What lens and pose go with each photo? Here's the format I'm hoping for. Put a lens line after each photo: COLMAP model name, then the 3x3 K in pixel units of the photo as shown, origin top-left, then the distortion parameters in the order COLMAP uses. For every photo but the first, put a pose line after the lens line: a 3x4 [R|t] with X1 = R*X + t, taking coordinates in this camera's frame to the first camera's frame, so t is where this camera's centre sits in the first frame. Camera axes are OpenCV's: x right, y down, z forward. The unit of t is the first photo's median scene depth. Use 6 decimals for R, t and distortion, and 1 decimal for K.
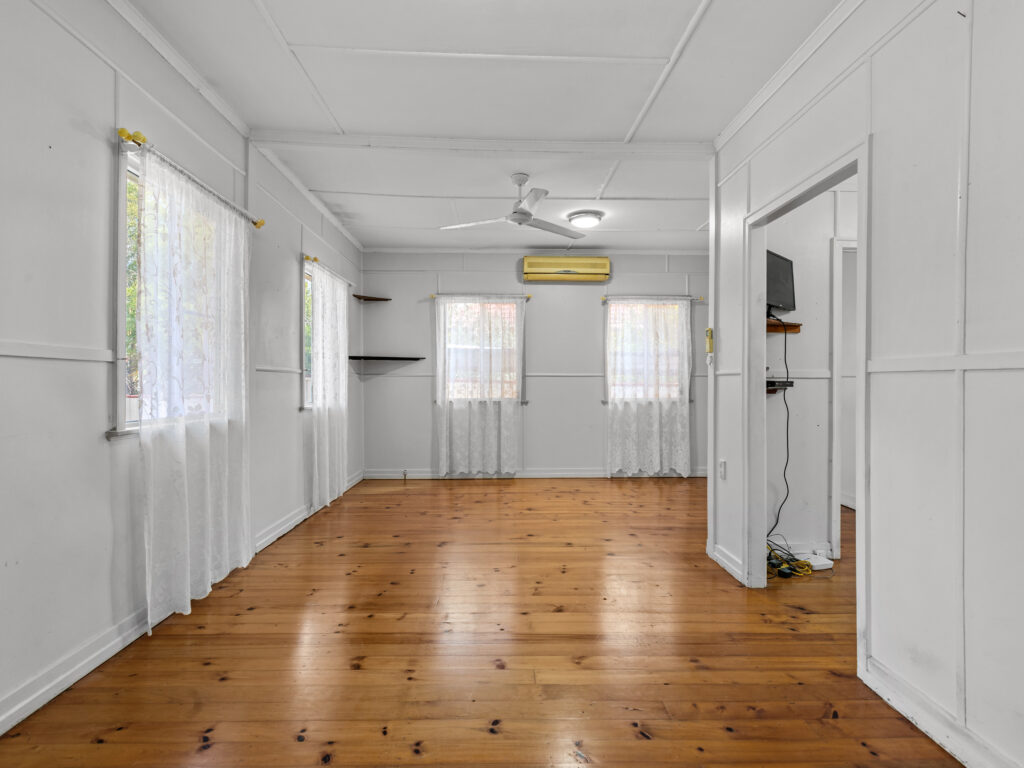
lens RADIAL K [[522.4, 0, 512.7], [0, 522.4, 381.5], [0, 0, 1]] dist [0.001693, 0.000425]
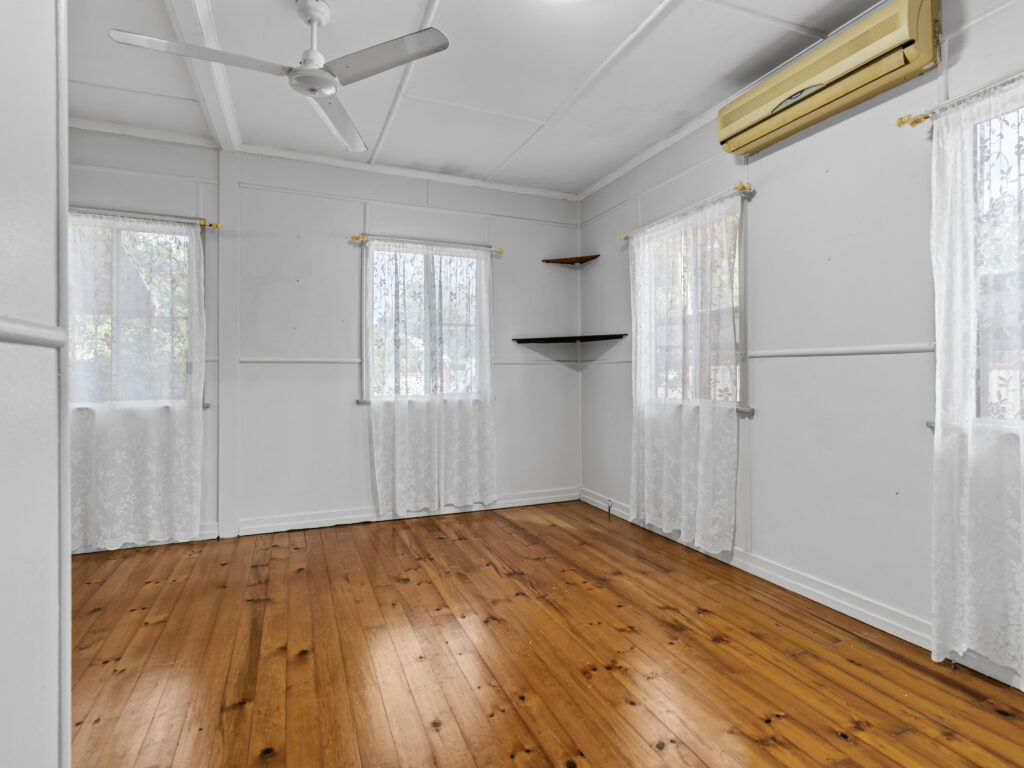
lens RADIAL K [[532.6, 0, 520.7], [0, 532.6, 372.8], [0, 0, 1]] dist [0.000179, 0.000467]
pose [[0.367160, -0.005630, -0.930141, 0.577220], [0.006781, 0.999971, -0.003376, 0.006202], [0.930133, -0.005068, 0.367188, 0.915186]]
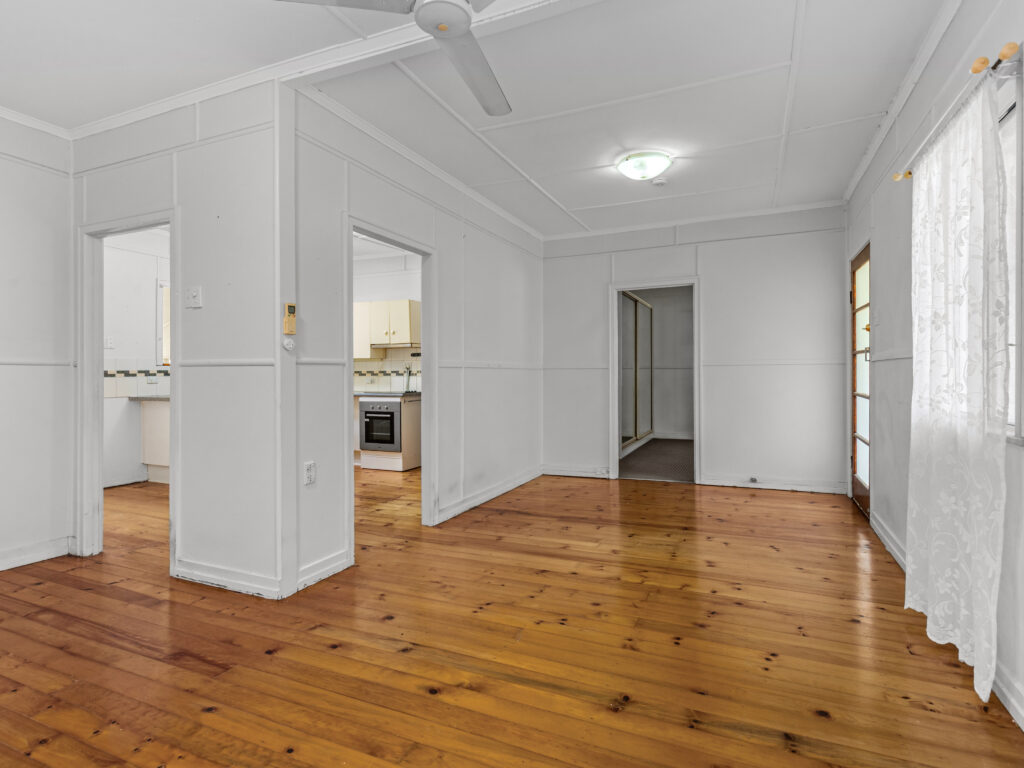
lens RADIAL K [[532.6, 0, 520.7], [0, 532.6, 372.8], [0, 0, 1]] dist [0.000179, 0.000467]
pose [[-0.900886, -0.000746, 0.434055, -0.229159], [-0.001430, 0.999998, -0.001249, 0.002109], [-0.434053, -0.001746, -0.900885, 1.278238]]
